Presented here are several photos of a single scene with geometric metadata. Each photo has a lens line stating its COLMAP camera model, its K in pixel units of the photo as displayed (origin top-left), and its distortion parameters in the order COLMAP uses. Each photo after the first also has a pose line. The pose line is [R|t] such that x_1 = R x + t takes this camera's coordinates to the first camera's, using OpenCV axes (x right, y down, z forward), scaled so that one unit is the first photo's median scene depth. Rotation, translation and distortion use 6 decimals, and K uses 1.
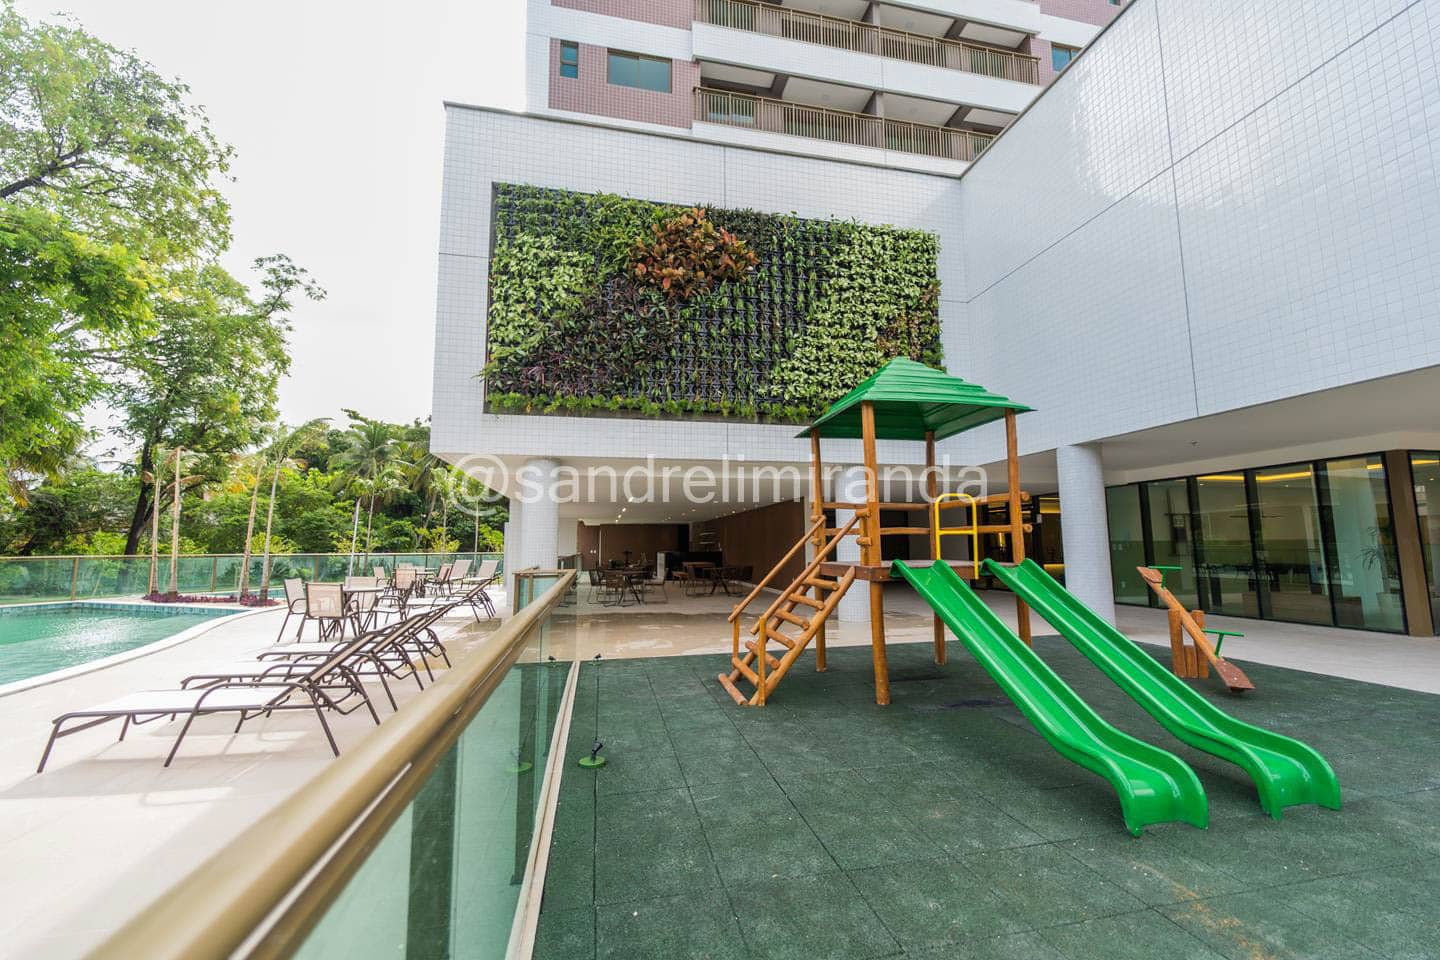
lens RADIAL K [[583.4, 0, 717.9], [0, 583.4, 476.1], [0, 0, 1]] dist [-0.003338, -0.000433]
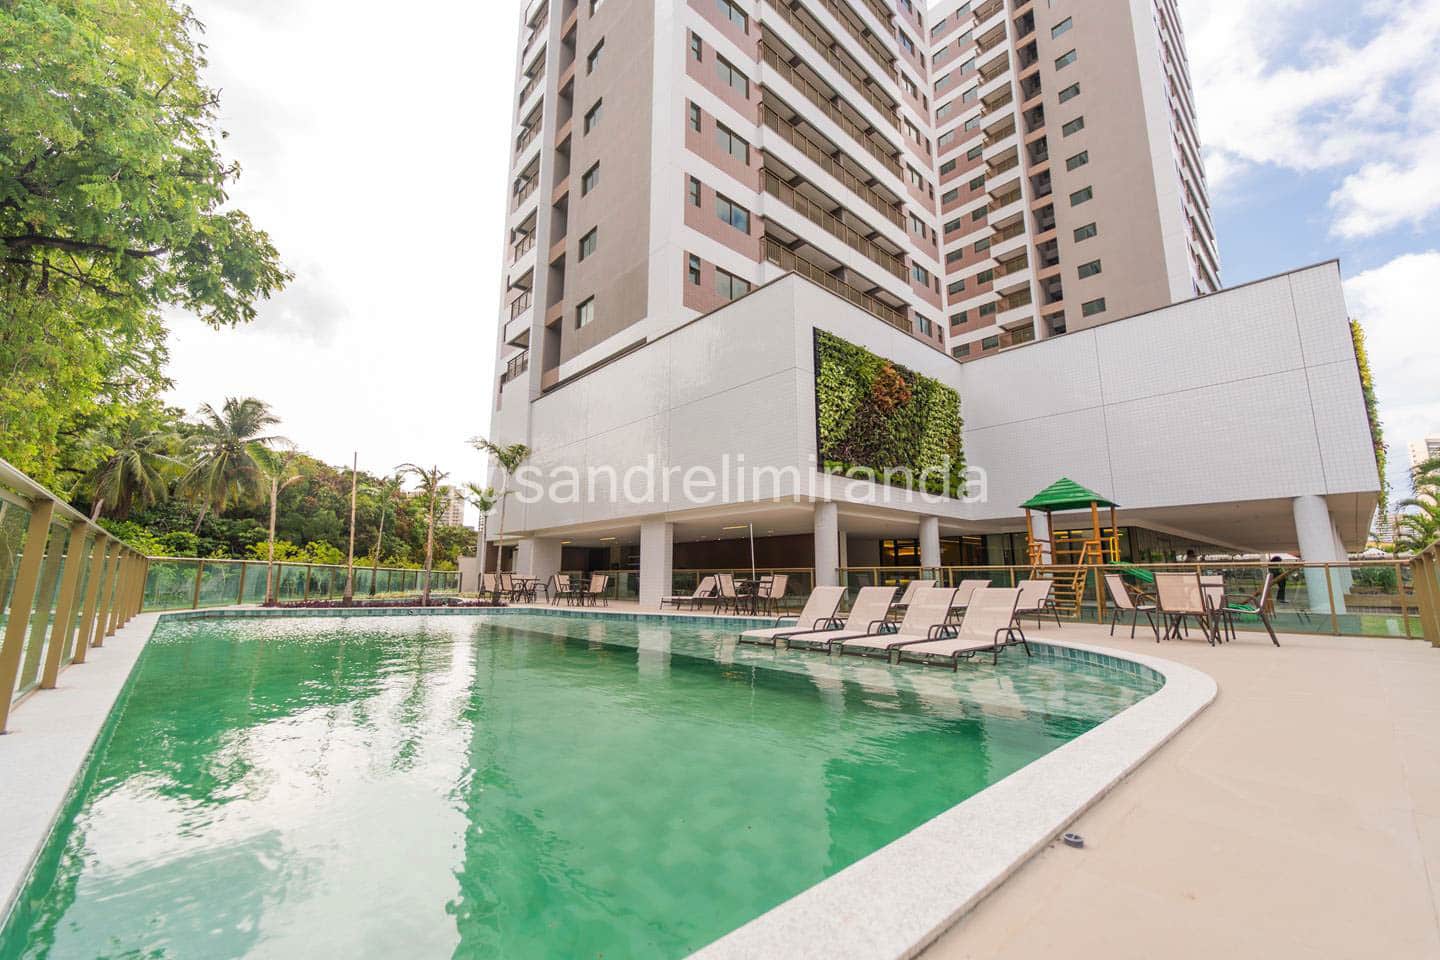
lens RADIAL K [[583.4, 0, 717.9], [0, 583.4, 476.1], [0, 0, 1]] dist [-0.003338, -0.000433]
pose [[0.861761, 0.093091, 0.498700, -0.981054], [-0.062432, 0.995008, -0.077851, 0.044865], [-0.503457, 0.035954, 0.863272, -0.193791]]
